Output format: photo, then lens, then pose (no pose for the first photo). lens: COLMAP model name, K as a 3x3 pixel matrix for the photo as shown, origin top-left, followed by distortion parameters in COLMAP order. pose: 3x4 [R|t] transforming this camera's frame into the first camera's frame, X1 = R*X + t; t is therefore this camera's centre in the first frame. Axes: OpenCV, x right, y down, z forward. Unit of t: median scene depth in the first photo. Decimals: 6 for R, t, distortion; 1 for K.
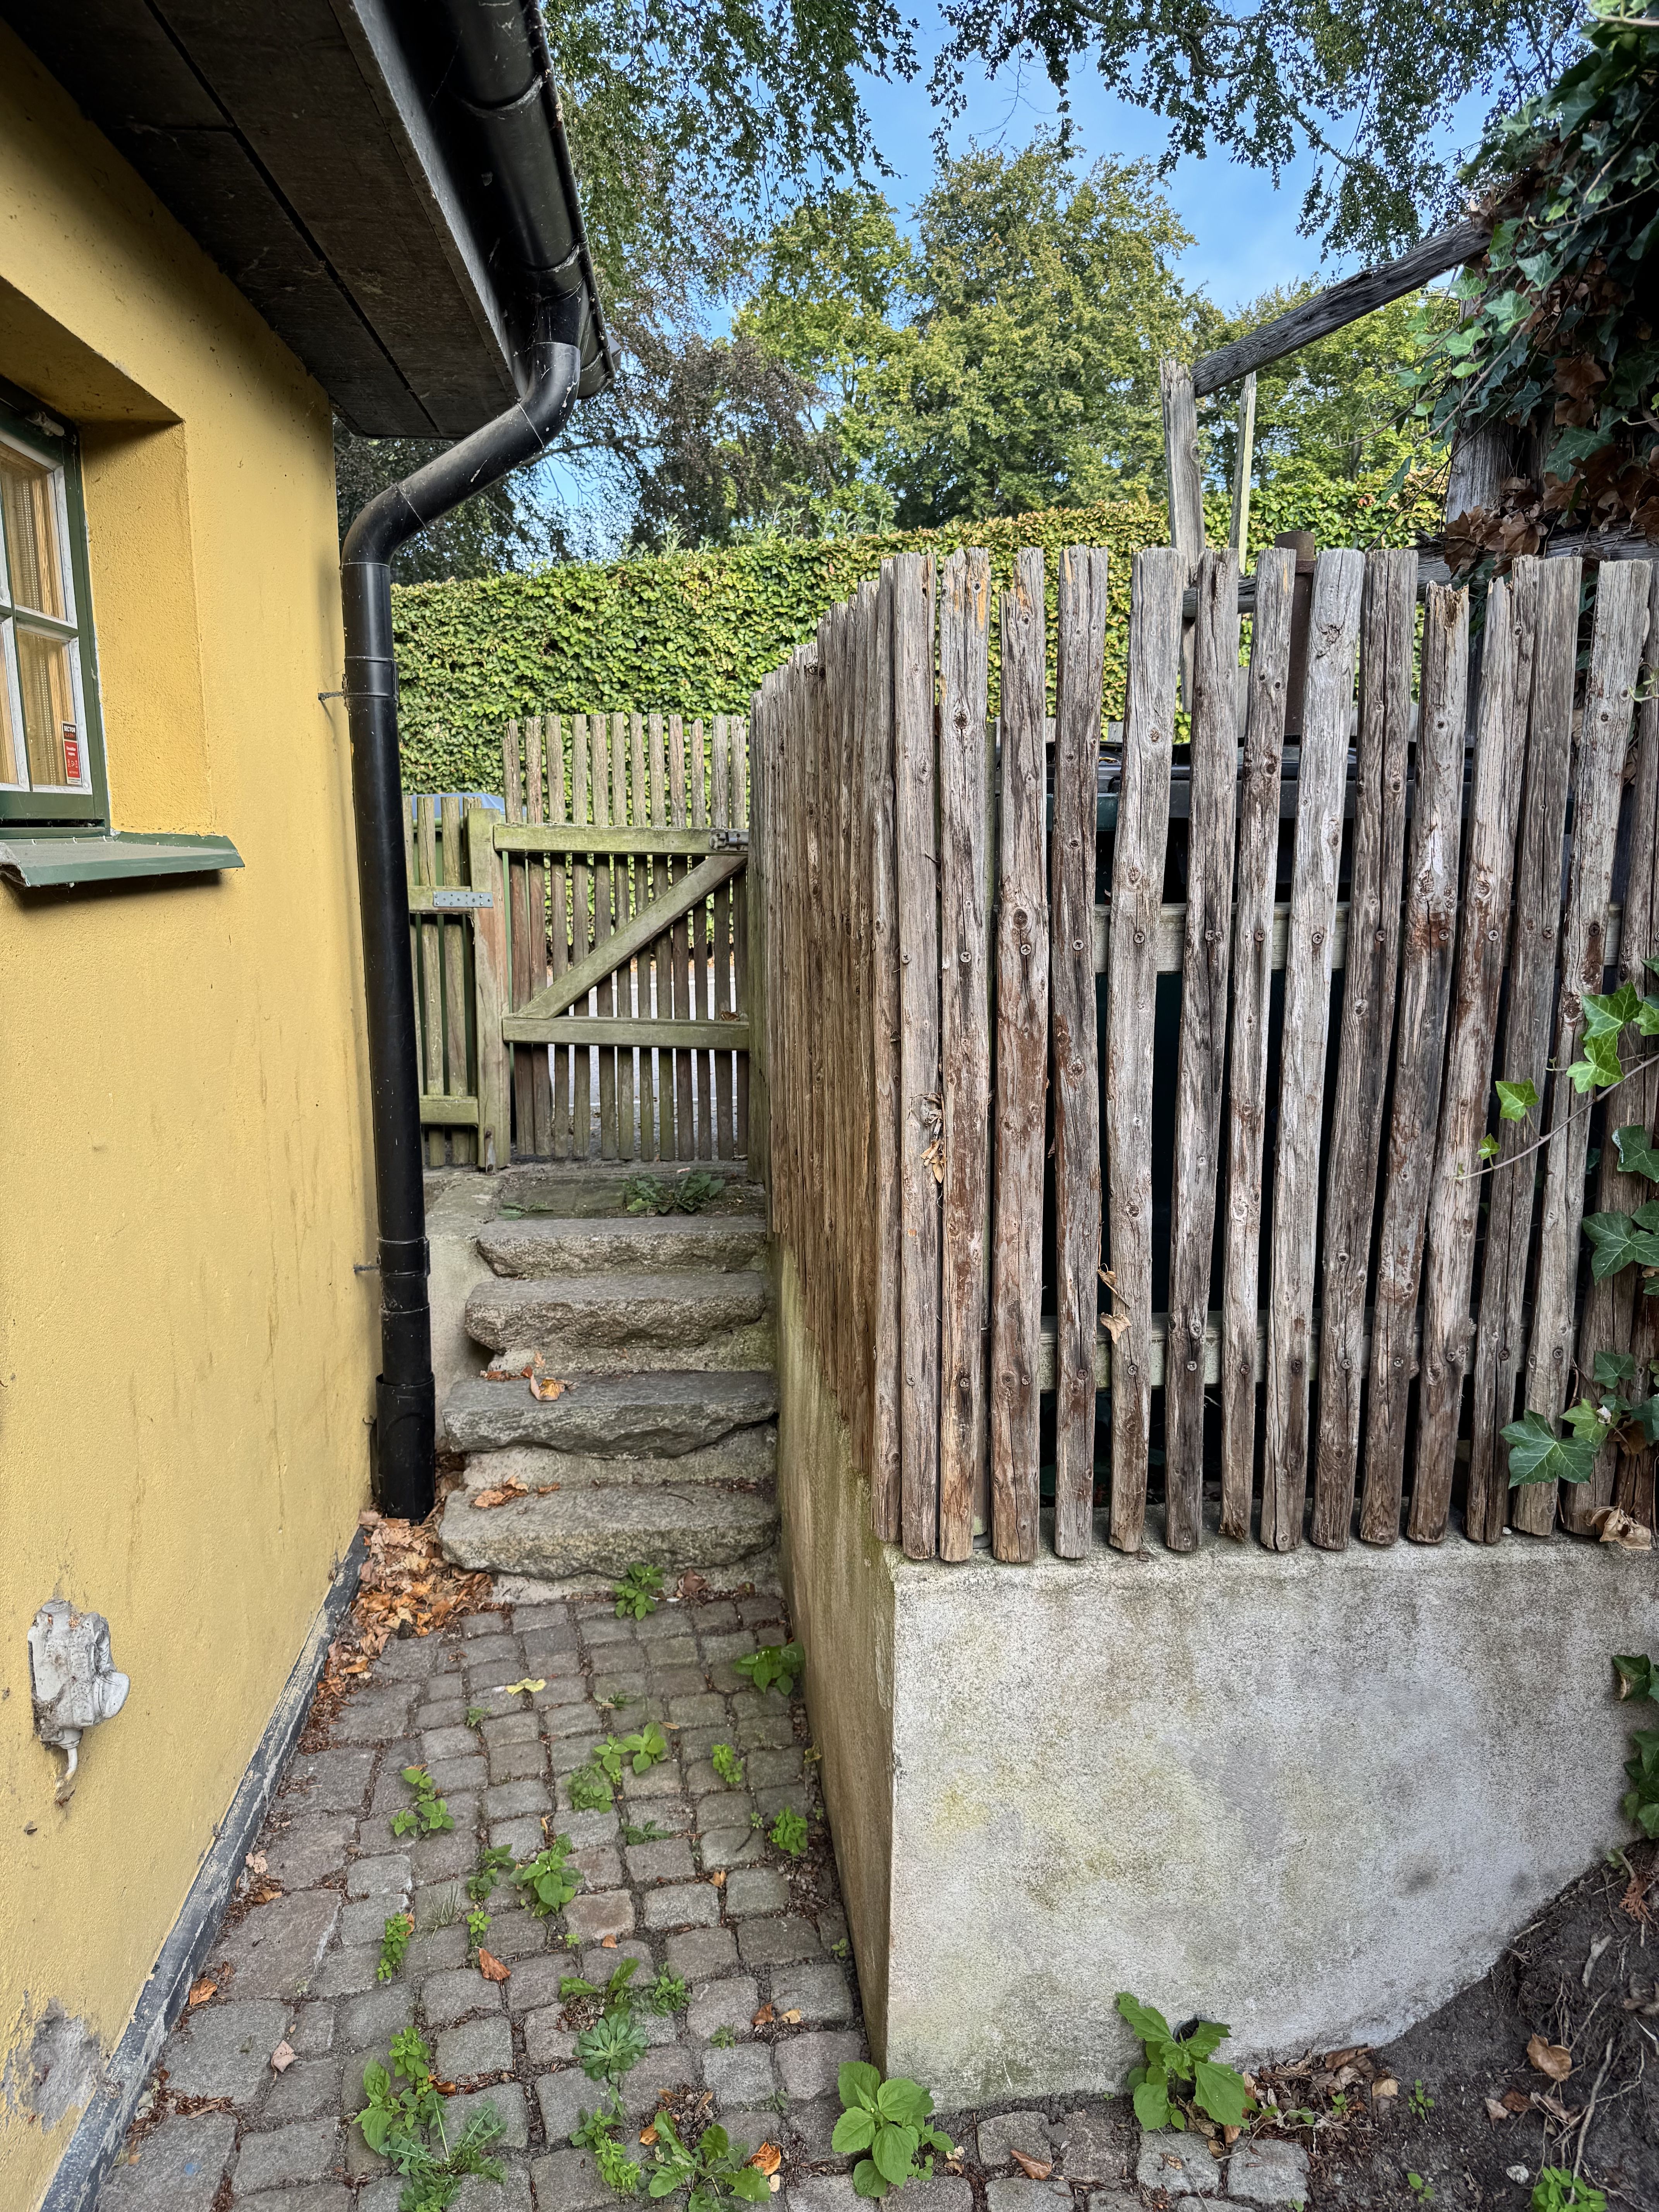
lens RADIAL K [[1520.0, 0, 829.5], [0, 1520.0, 1106.0], [0, 0, 1]] dist [0.131891, -0.175512]
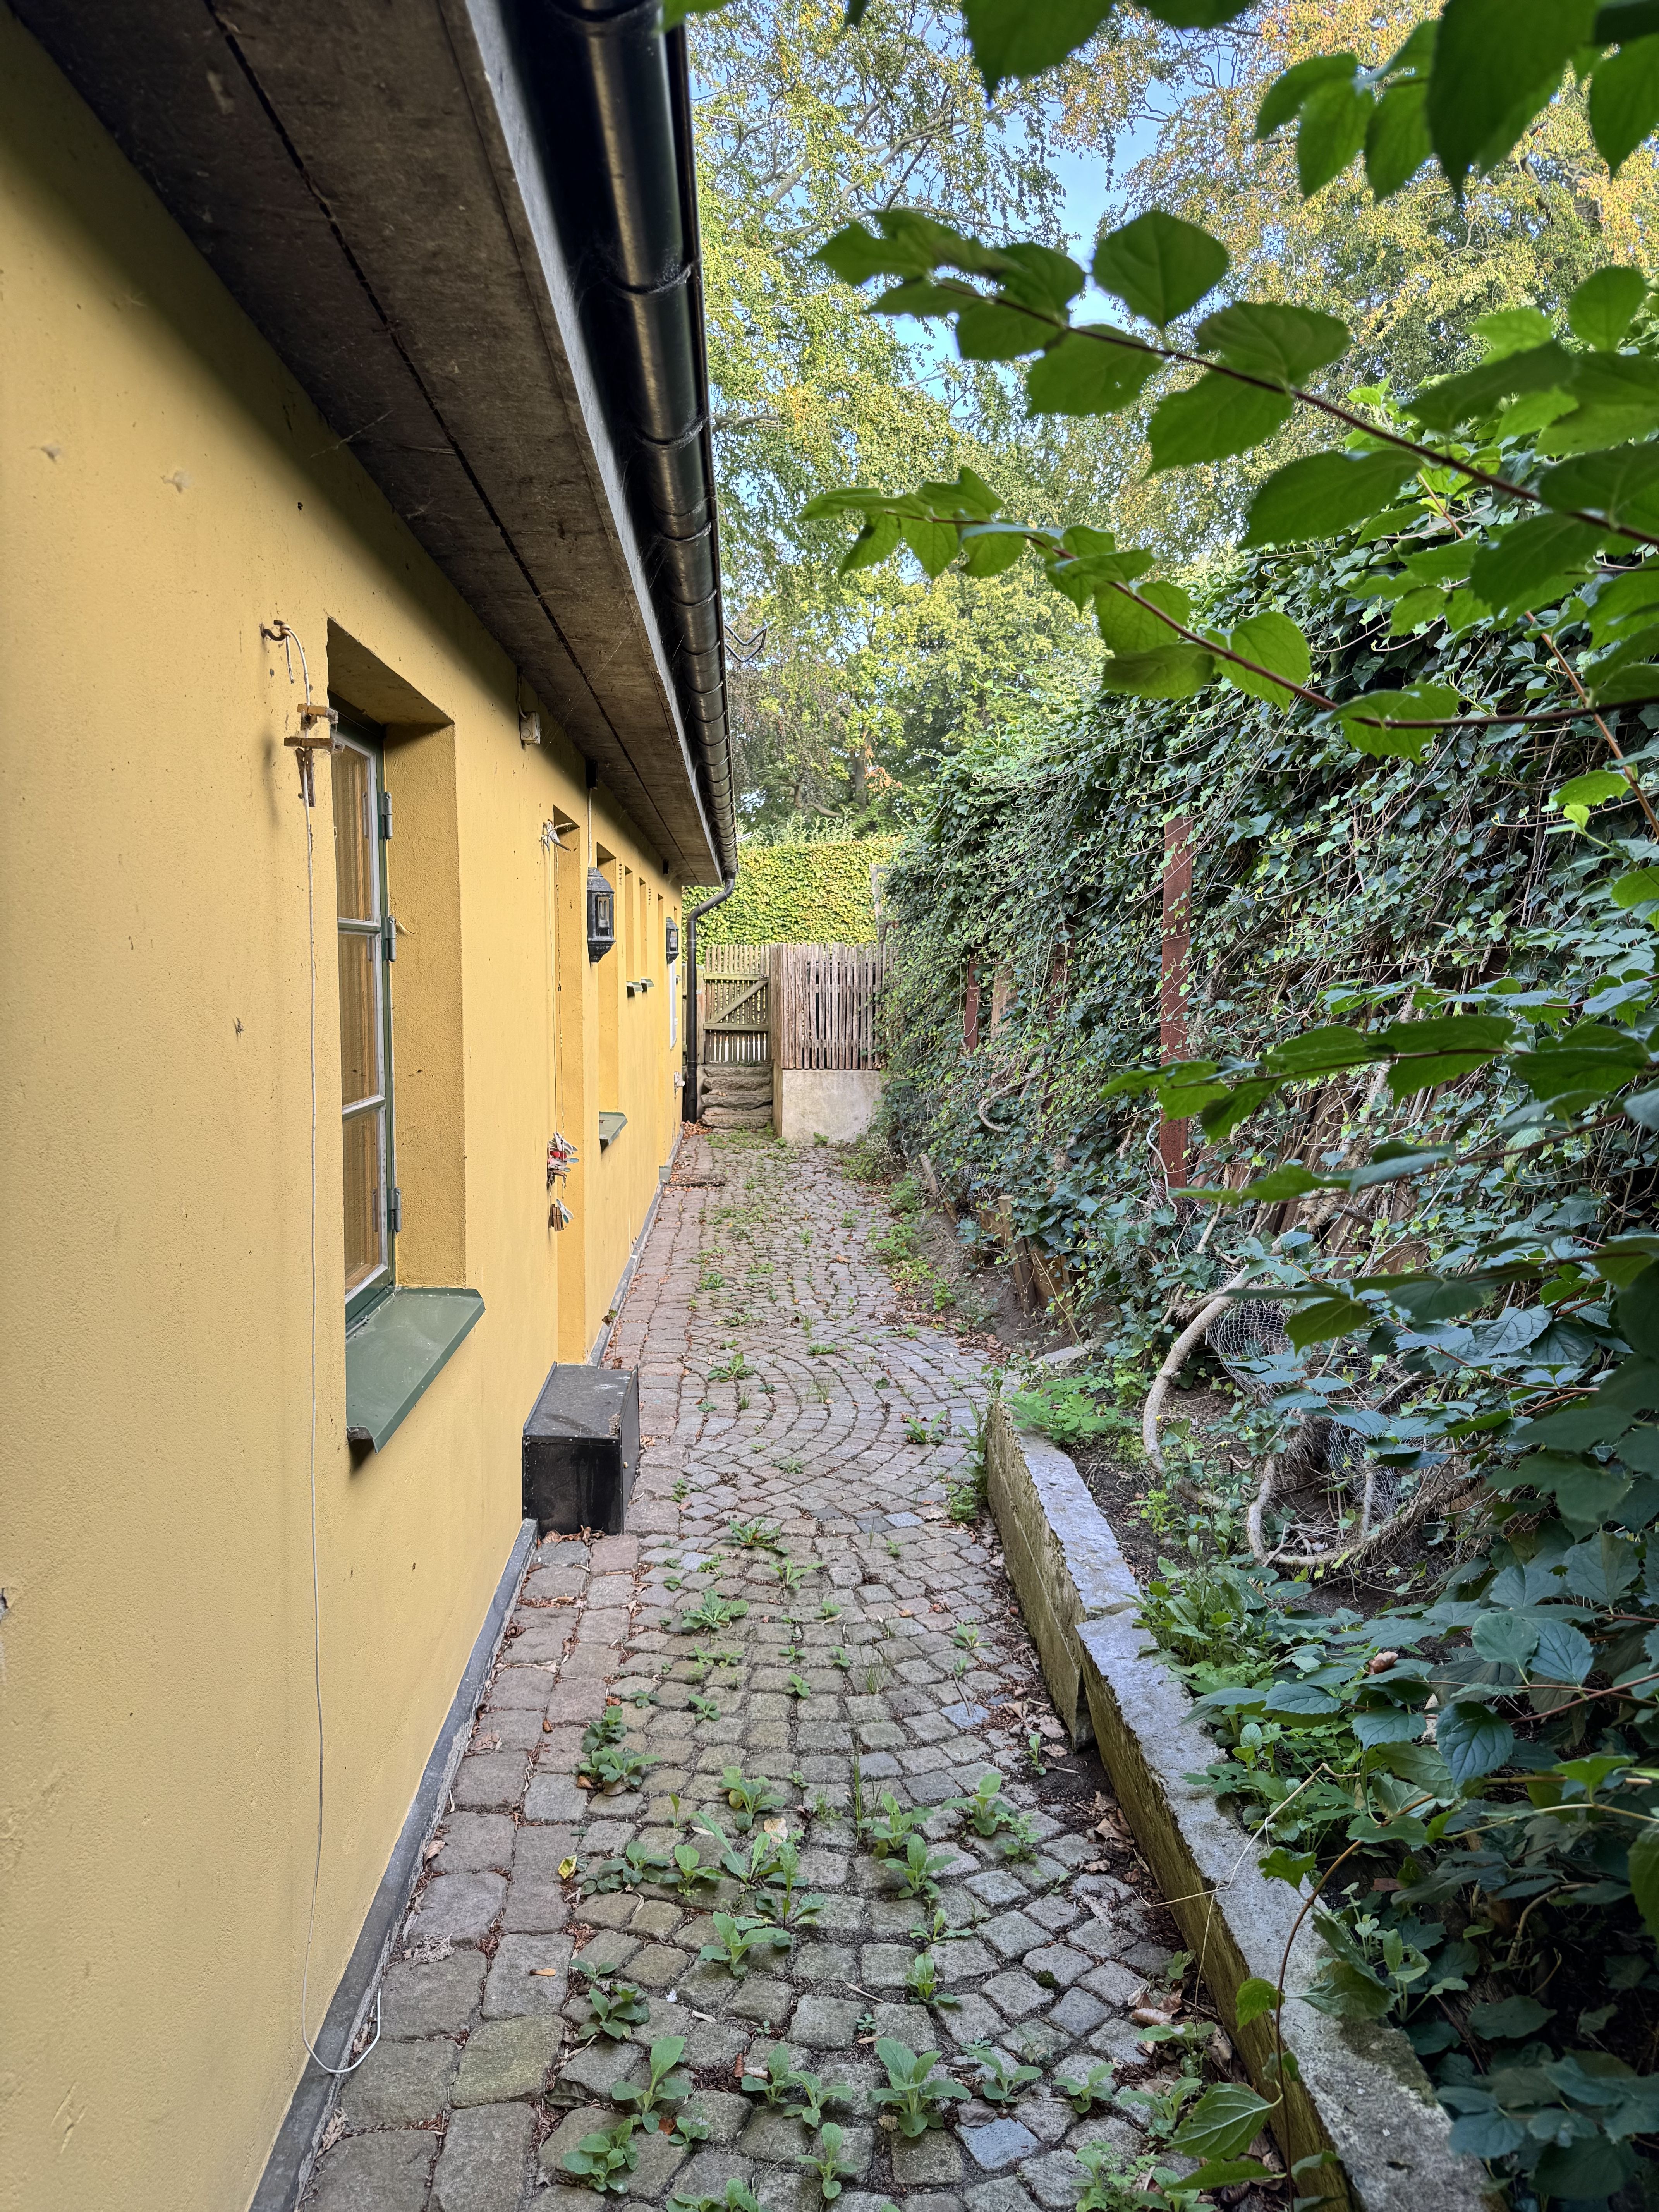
lens RADIAL K [[1520.0, 0, 829.5], [0, 1520.0, 1106.0], [0, 0, 1]] dist [0.131891, -0.175512]
pose [[0.999612, 0.001713, -0.027815, 0.017272], [-0.004256, 0.995784, -0.091632, 0.041743], [0.027541, 0.091715, 0.995404, -0.232402]]
